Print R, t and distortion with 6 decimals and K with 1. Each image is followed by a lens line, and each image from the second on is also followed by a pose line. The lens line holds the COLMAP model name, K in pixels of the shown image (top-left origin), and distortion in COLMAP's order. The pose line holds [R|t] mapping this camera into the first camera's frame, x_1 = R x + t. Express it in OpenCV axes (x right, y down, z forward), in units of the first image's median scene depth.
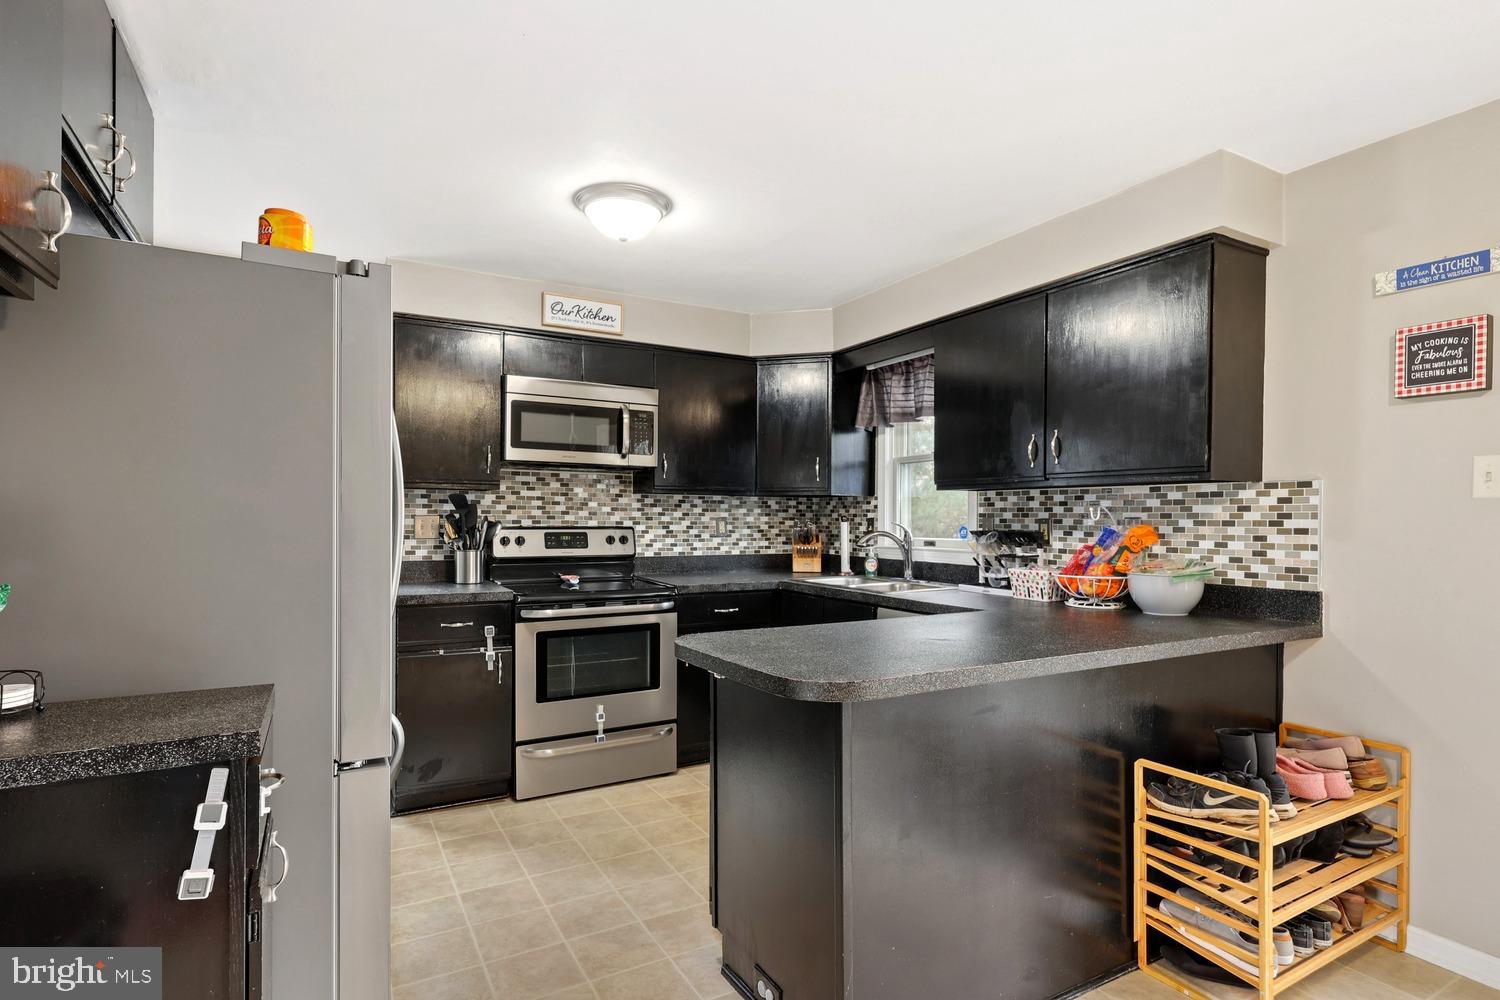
lens RADIAL K [[775.8, 0, 757.0], [0, 775.8, 520.3], [0, 0, 1]] dist [0.004563, 0.000684]
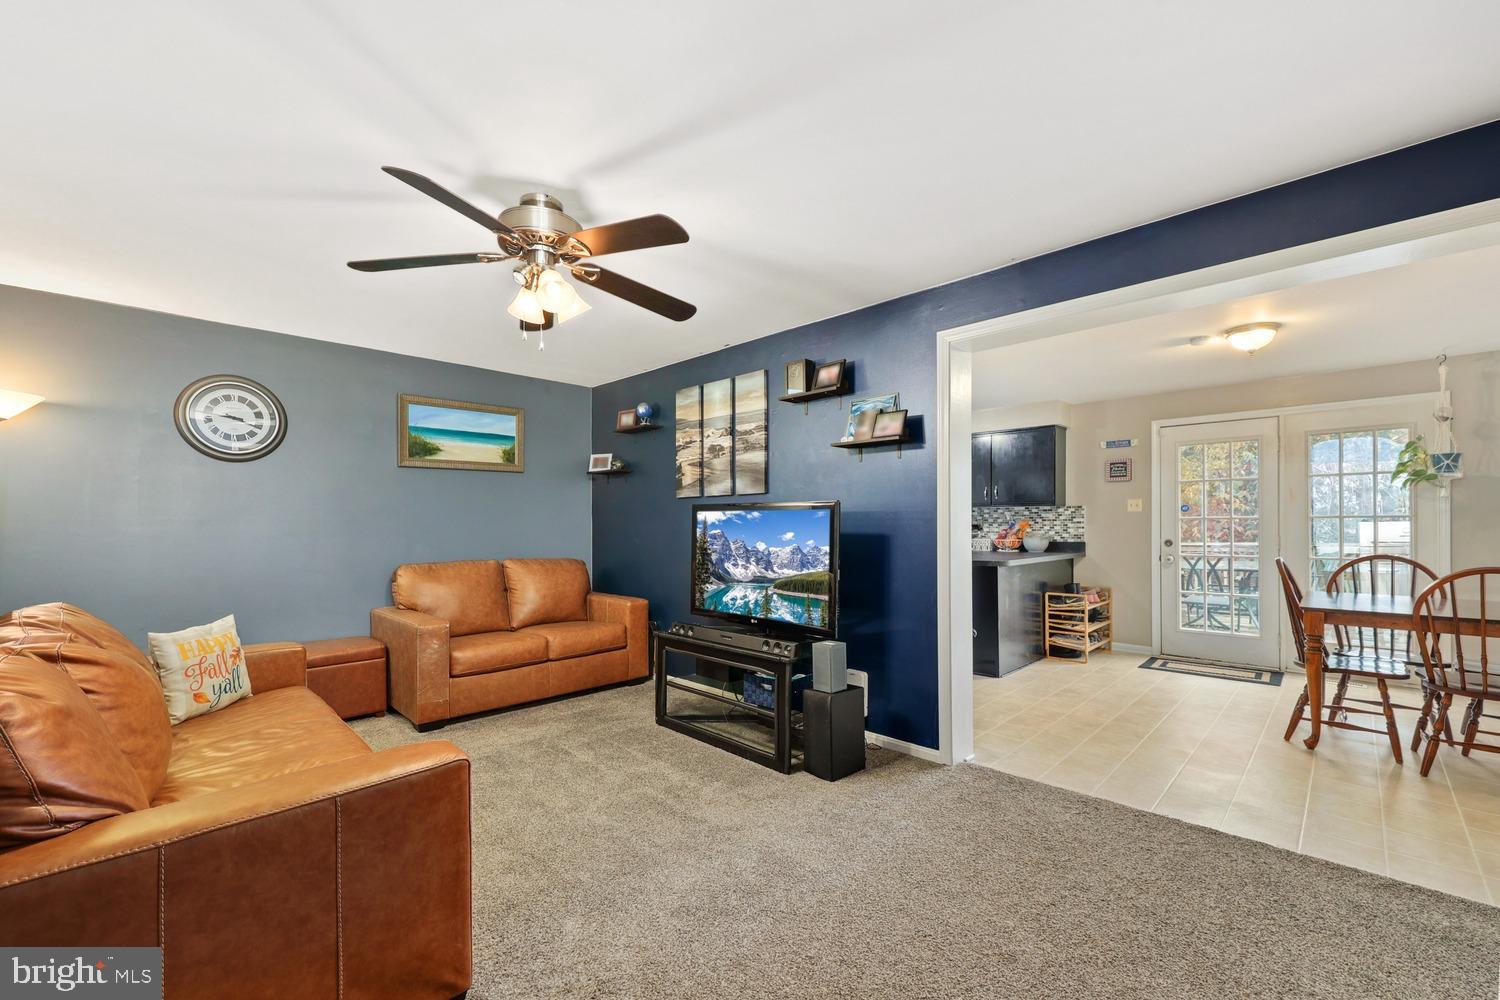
lens RADIAL K [[613.6, 0, 760.4], [0, 613.6, 518.0], [0, 0, 1]] dist [0.001296, -0.000143]
pose [[0.959083, -0.001851, 0.283120, -1.155095], [0.005799, 0.999897, -0.013104, 0.020527], [-0.283066, 0.014209, 0.958995, -0.937346]]
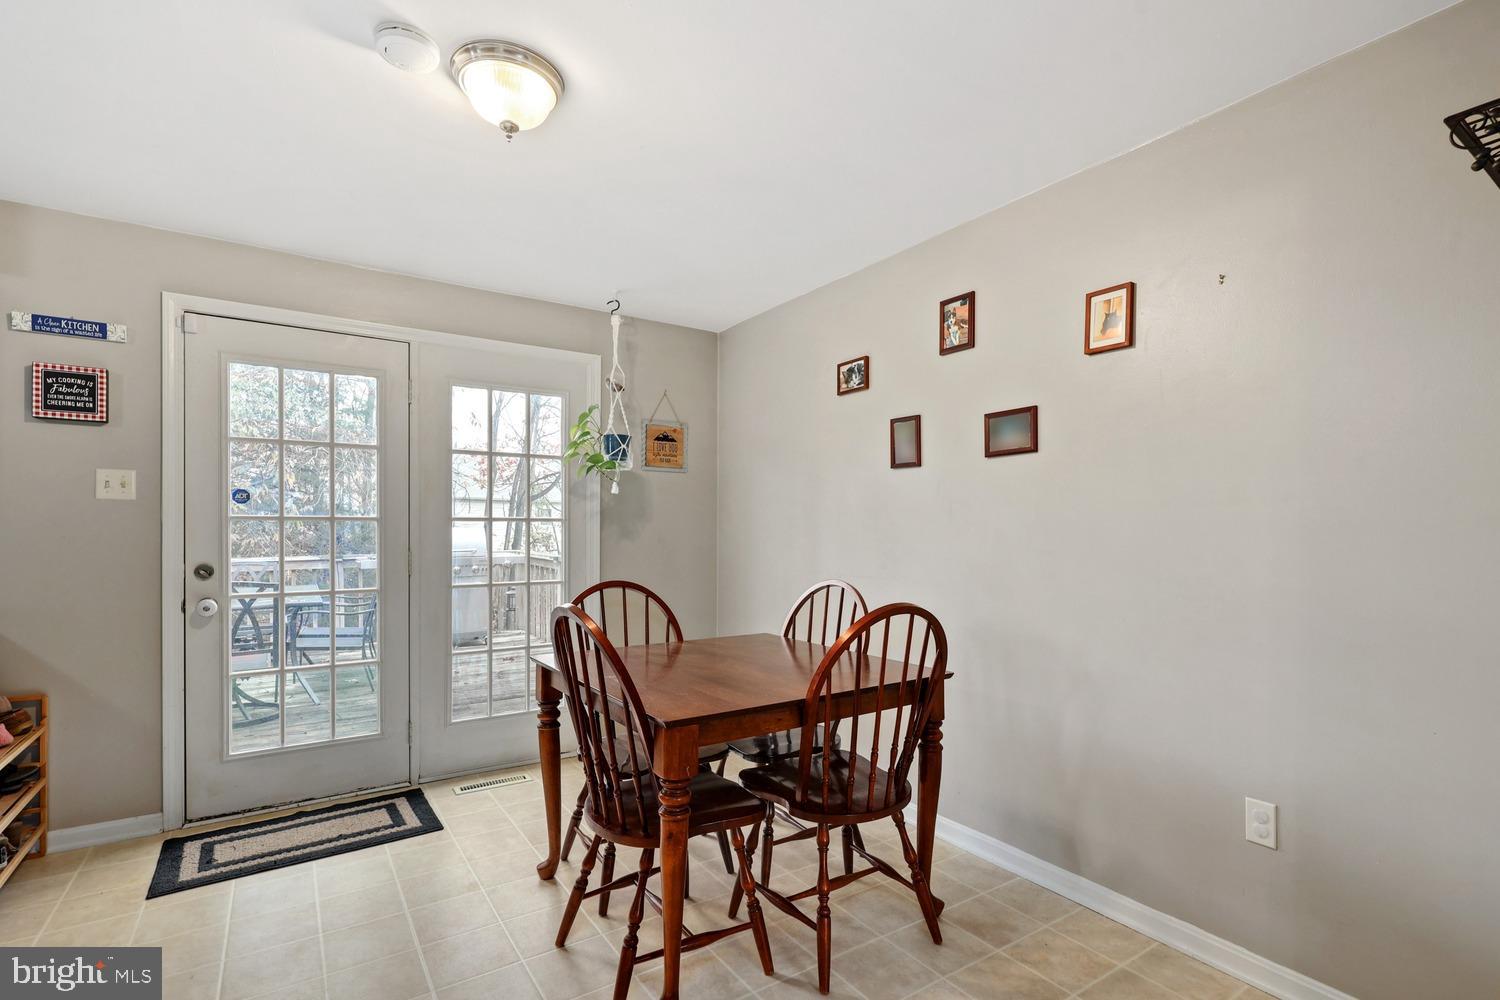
lens RADIAL K [[696.9, 0, 745.5], [0, 696.9, 532.4], [0, 0, 1]] dist [-0.001600, -0.000339]
pose [[-0.079983, -0.010743, 0.996738, -0.340034], [0.001930, 0.999938, 0.010932, 0.016169], [-0.996794, 0.002798, -0.079958, -0.044185]]
